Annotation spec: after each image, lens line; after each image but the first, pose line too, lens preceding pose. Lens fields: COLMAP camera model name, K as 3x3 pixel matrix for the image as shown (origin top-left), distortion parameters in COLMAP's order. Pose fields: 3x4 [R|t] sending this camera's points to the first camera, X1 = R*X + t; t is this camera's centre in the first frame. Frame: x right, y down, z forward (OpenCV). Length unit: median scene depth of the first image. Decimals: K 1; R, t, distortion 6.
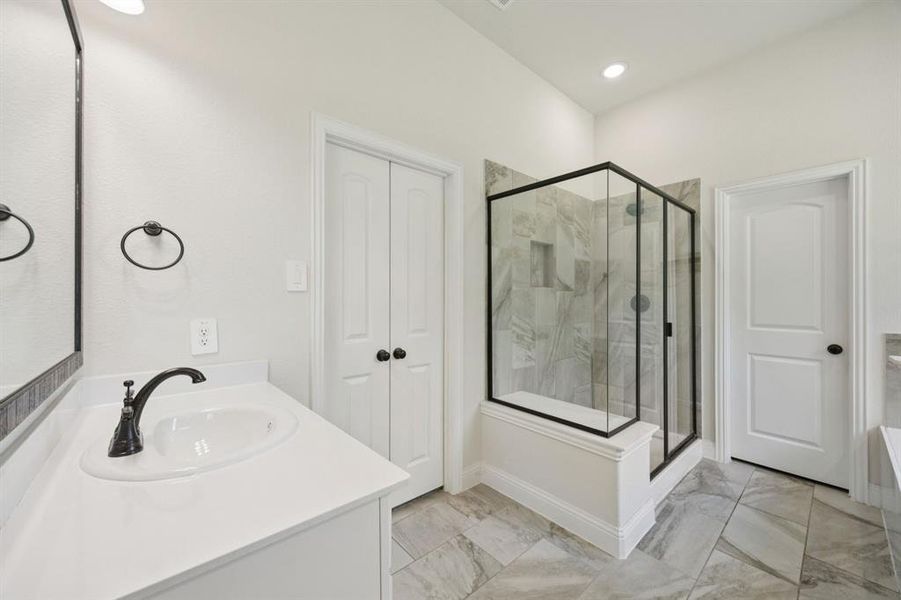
lens RADIAL K [[345.8, 0, 451.8], [0, 345.8, 298.8], [0, 0, 1]] dist [-0.000111, 0.000117]
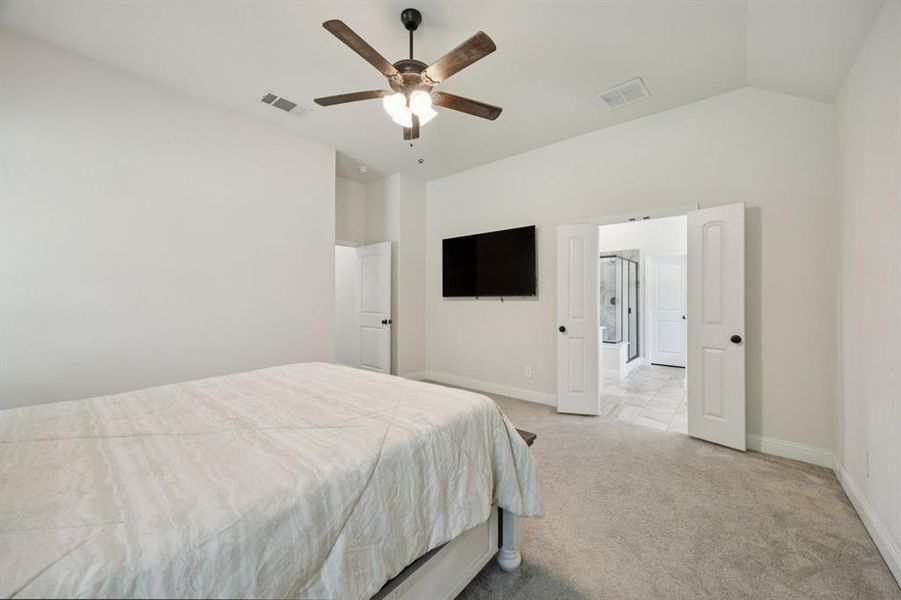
lens RADIAL K [[345.8, 0, 451.8], [0, 345.8, 298.8], [0, 0, 1]] dist [-0.000111, 0.000117]
pose [[0.987541, -0.001180, 0.157354, -0.967882], [0.001244, 0.999999, -0.000307, -0.001979], [-0.157354, 0.000499, 0.987542, -1.190942]]
